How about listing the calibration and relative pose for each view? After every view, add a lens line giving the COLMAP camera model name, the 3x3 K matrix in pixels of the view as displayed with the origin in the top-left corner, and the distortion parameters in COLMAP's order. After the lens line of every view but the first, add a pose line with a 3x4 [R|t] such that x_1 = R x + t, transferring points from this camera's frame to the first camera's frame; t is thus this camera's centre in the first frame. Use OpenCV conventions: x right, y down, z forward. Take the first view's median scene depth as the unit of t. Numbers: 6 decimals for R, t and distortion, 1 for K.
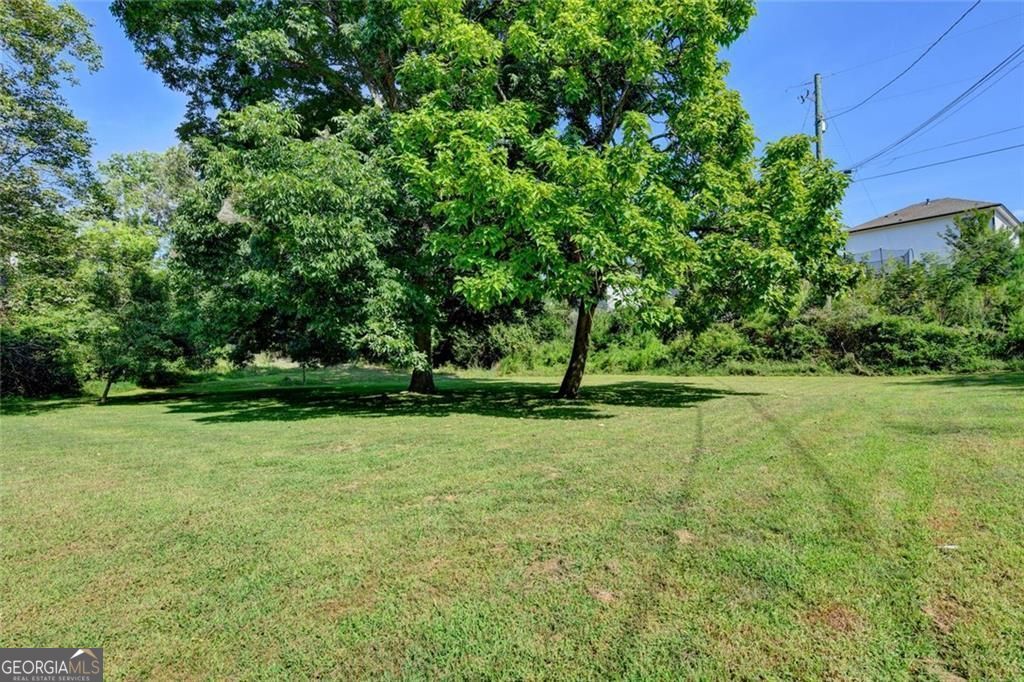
lens RADIAL K [[491.4, 0, 512.0], [0, 491.4, 341.0], [0, 0, 1]] dist [-0.004029, -0.000619]
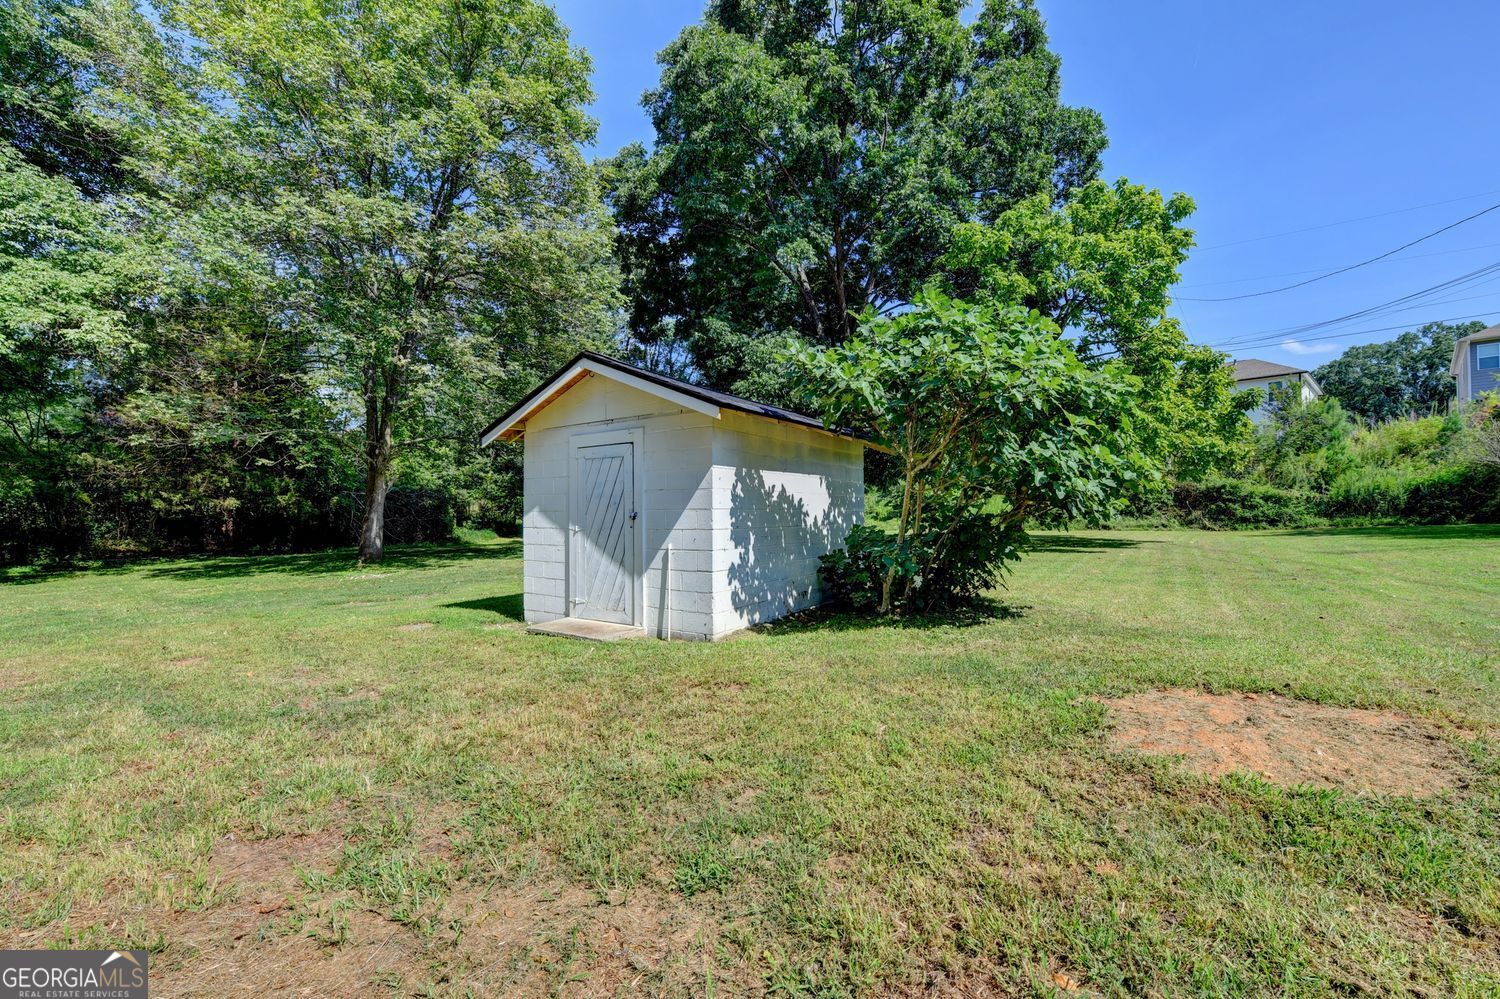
lens RADIAL K [[597.5, 0, 757.0], [0, 597.5, 500.1], [0, 0, 1]] dist [-0.007989, -0.000366]
pose [[0.997201, 0.016323, 0.072965, -0.454732], [-0.017282, 0.999772, 0.012524, -0.000160], [-0.072744, -0.013750, 0.997256, -0.318202]]
